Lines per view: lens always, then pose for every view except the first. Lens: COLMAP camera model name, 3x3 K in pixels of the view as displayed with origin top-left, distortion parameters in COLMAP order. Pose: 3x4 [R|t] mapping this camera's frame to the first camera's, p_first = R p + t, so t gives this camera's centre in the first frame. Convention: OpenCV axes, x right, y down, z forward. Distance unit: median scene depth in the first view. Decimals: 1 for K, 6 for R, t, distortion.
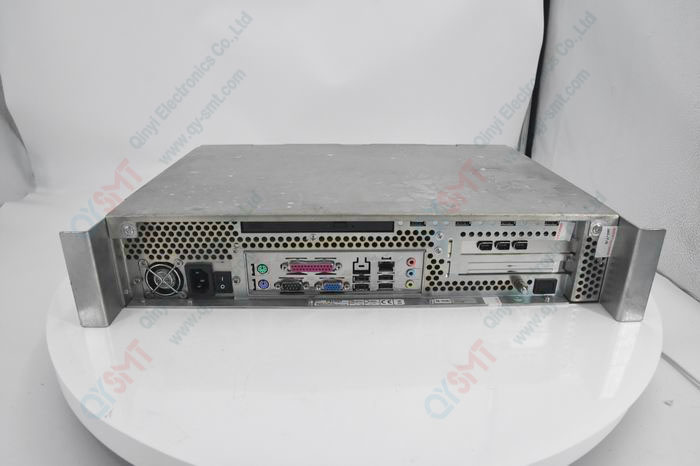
lens RADIAL K [[476.2, 0, 350.5], [0, 476.2, 235.7], [0, 0, 1]] dist [-0.120368, 0.040047]
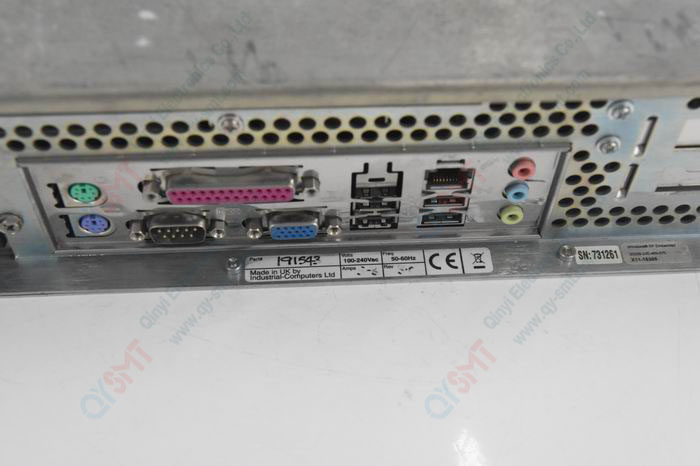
lens RADIAL K [[940.8, 0, 353.3], [0, 940.8, 233.3], [0, 0, 1]] dist [0.044309, 0.000000]
pose [[0.999230, -0.016823, 0.035434, -0.018540], [-0.003704, 0.858848, 0.512217, -0.251744], [-0.039049, -0.511954, 0.858125, 0.401055]]
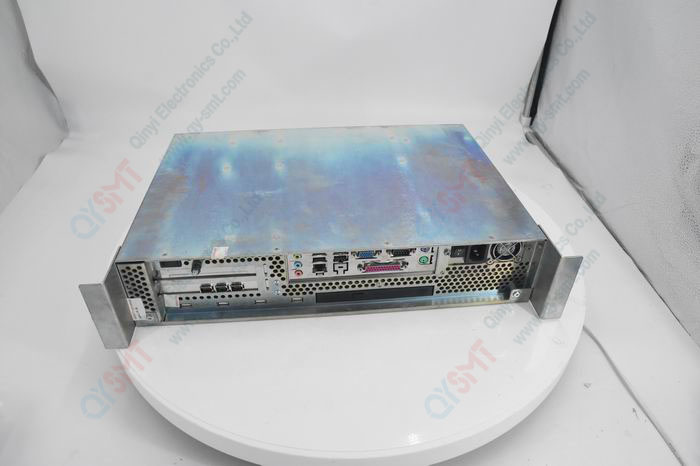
lens RADIAL K [[476.2, 0, 350.1], [0, 476.2, 235.6], [0, 0, 1]] dist [-0.120368, 0.040047]
pose [[-0.991702, 0.067382, -0.109481, 0.124374], [0.057378, -0.530092, -0.845996, 1.103456], [-0.115040, -0.845258, 0.521828, 0.454052]]
